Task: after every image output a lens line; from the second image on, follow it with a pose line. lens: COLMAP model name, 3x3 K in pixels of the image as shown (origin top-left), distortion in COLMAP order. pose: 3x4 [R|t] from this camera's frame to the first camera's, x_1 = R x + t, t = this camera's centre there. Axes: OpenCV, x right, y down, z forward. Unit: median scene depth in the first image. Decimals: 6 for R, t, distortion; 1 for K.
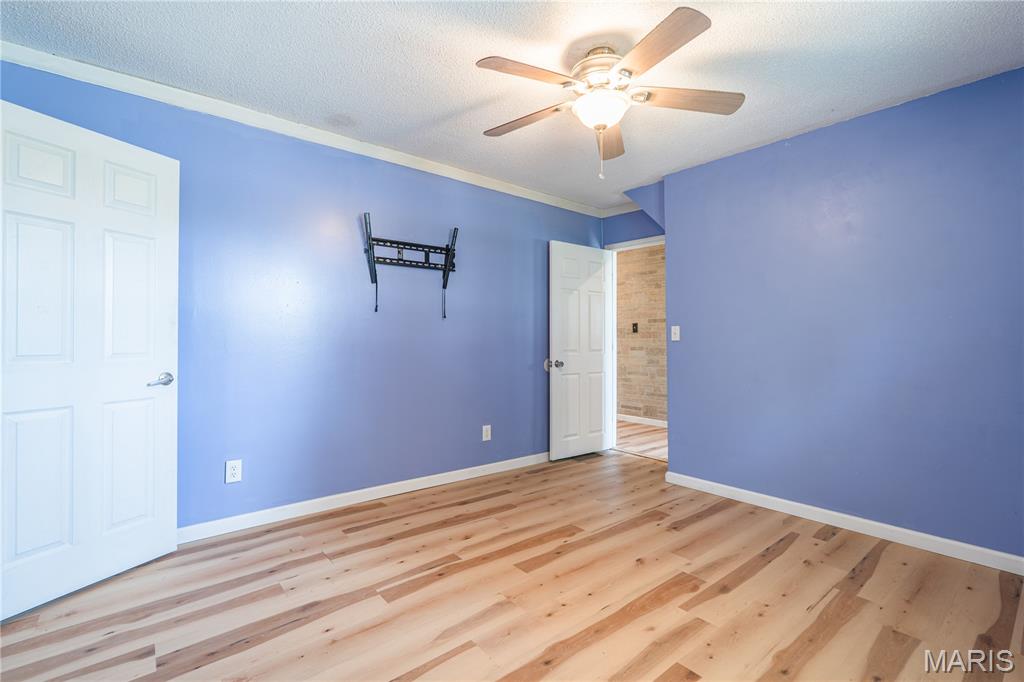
lens RADIAL K [[465.8, 0, 512.1], [0, 465.8, 337.5], [0, 0, 1]] dist [-0.001838, -0.000353]
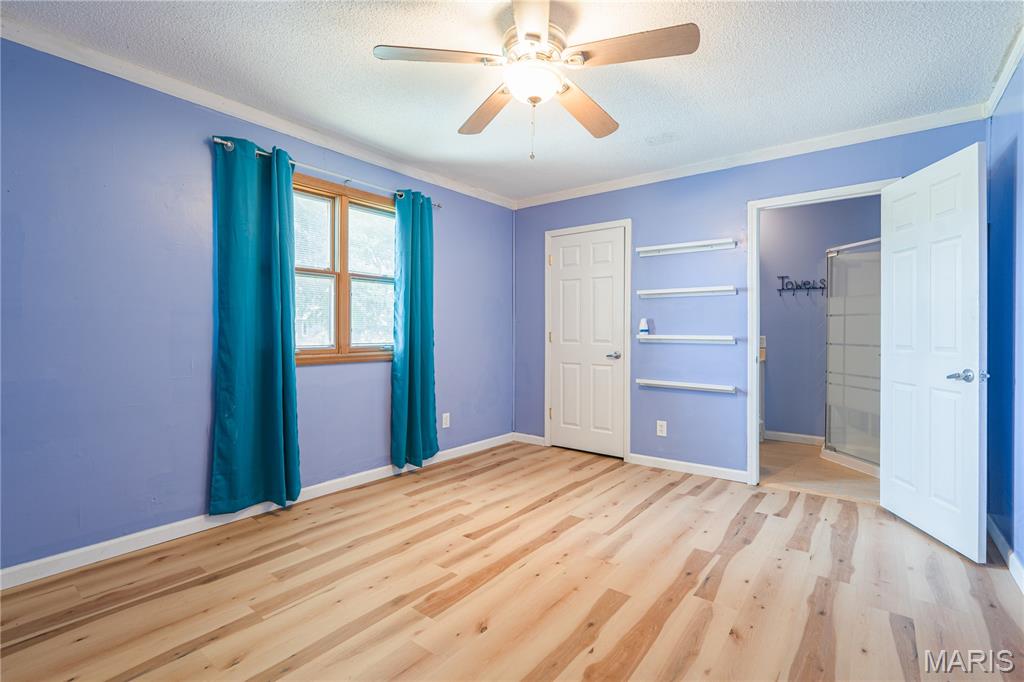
lens RADIAL K [[465.8, 0, 511.4], [0, 465.8, 336.5], [0, 0, 1]] dist [-0.001838, -0.000353]
pose [[-0.976422, -0.006085, -0.215783, 0.449644], [-0.008042, 0.999934, 0.008189, 0.007764], [0.215719, 0.009731, -0.976407, 1.986258]]
